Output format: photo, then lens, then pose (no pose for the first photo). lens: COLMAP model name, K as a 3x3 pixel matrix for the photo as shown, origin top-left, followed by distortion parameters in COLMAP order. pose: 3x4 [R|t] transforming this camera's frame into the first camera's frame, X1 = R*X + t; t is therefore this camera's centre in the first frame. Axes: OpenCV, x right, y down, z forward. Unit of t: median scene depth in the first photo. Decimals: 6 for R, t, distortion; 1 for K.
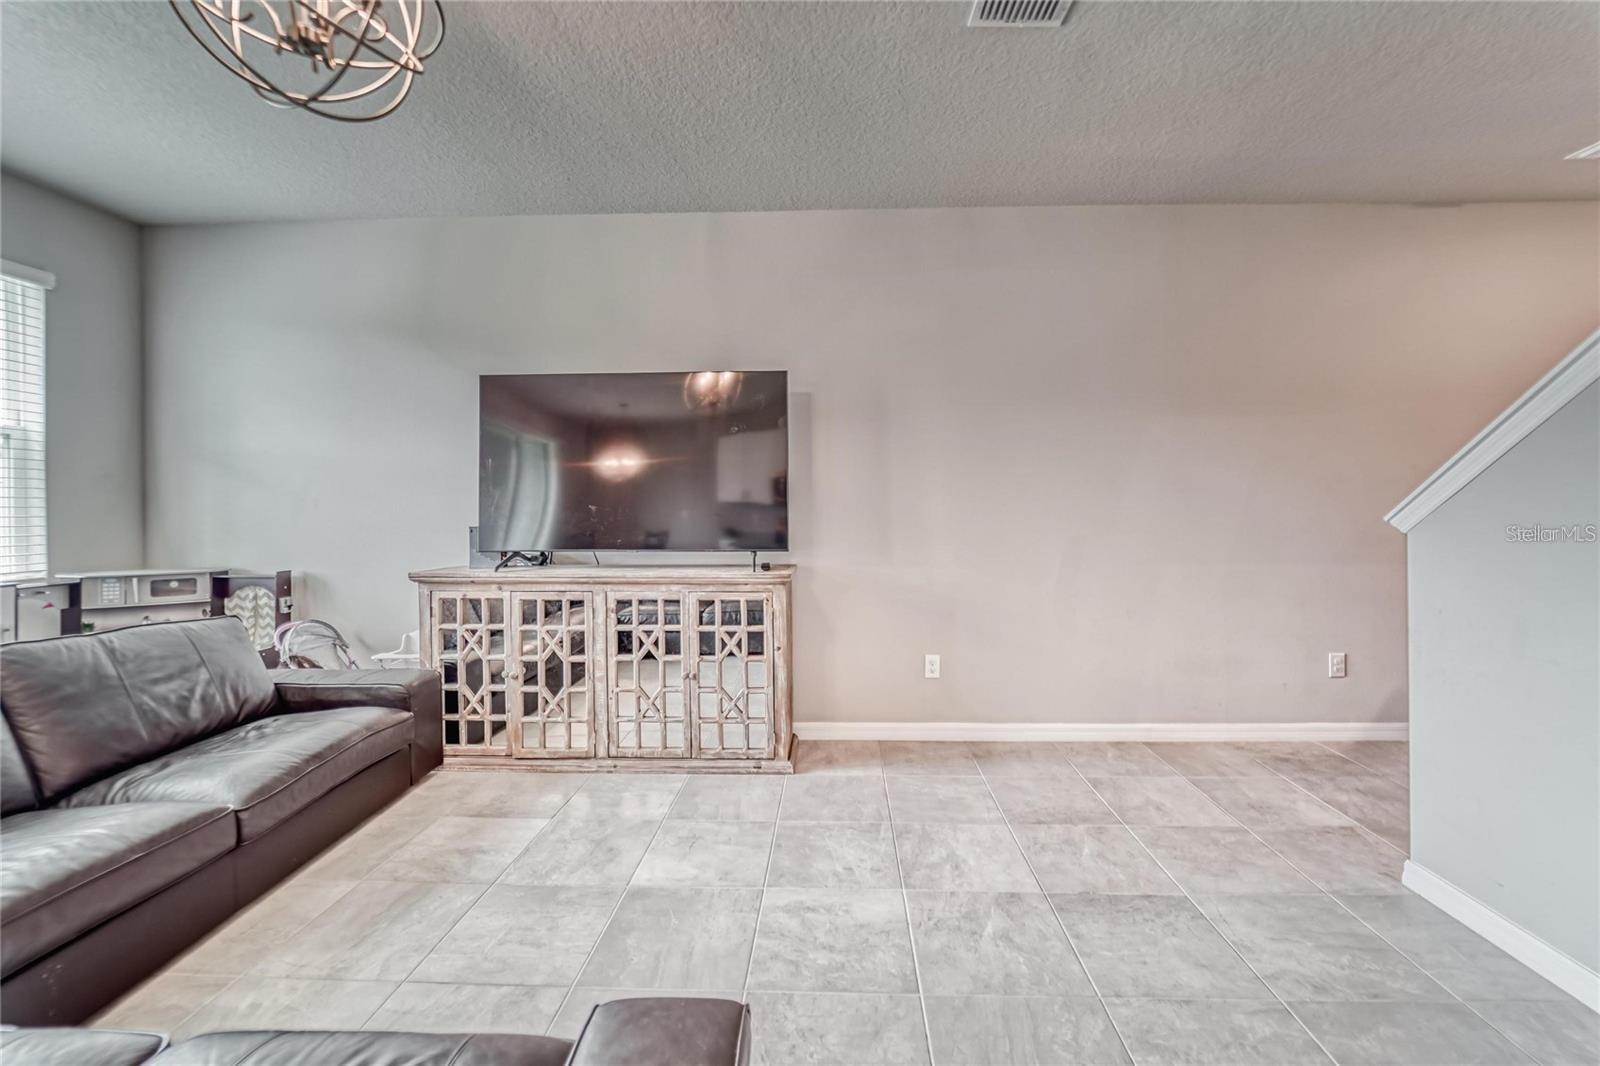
lens RADIAL K [[656.5, 0, 806.3], [0, 656.5, 512.3], [0, 0, 1]] dist [-0.013632, 0.000815]
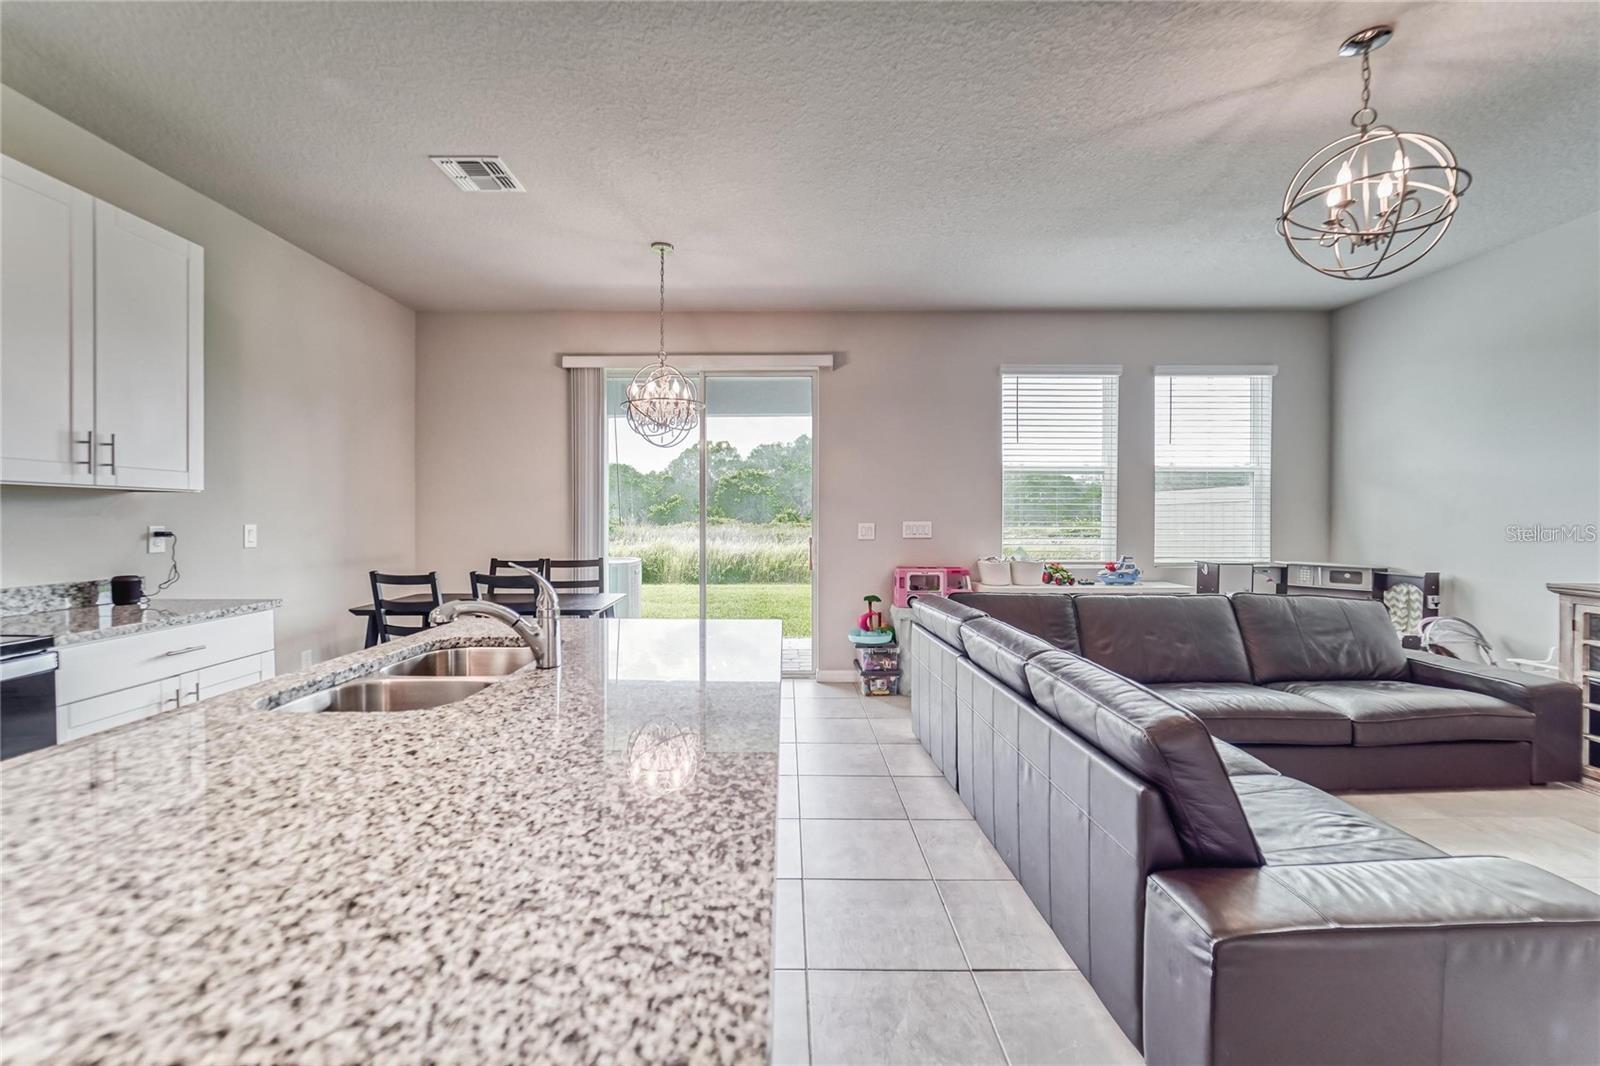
lens RADIAL K [[656.5, 0, 793.2], [0, 656.5, 521.7], [0, 0, 1]] dist [-0.013632, 0.000815]
pose [[0.046256, 0.011267, -0.998866, 0.344525], [-0.014455, 0.999839, 0.010608, 0.002942], [0.998825, 0.013948, 0.046411, -0.226506]]
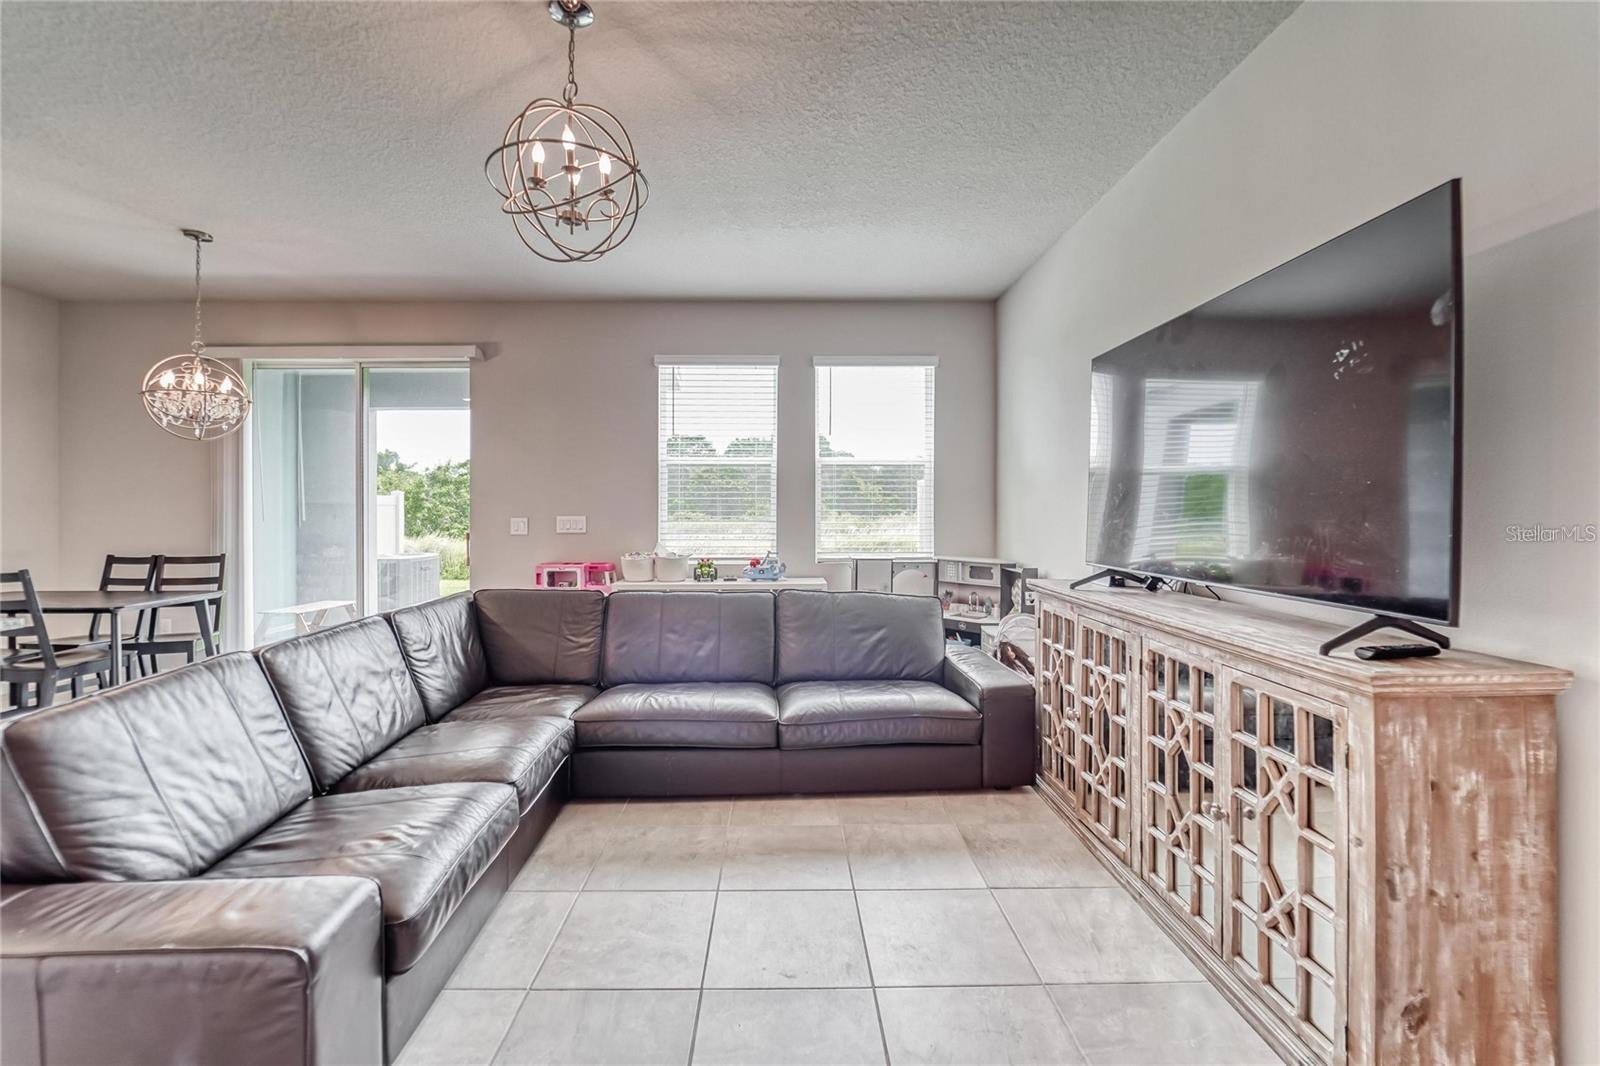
lens RADIAL K [[656.5, 0, 796.8], [0, 656.5, 530.9], [0, 0, 1]] dist [-0.013632, 0.000815]
pose [[0.060793, 0.031110, -0.997665, 0.351224], [-0.013401, 0.999450, 0.030349, -0.005481], [0.998060, 0.011524, 0.061176, 0.594956]]
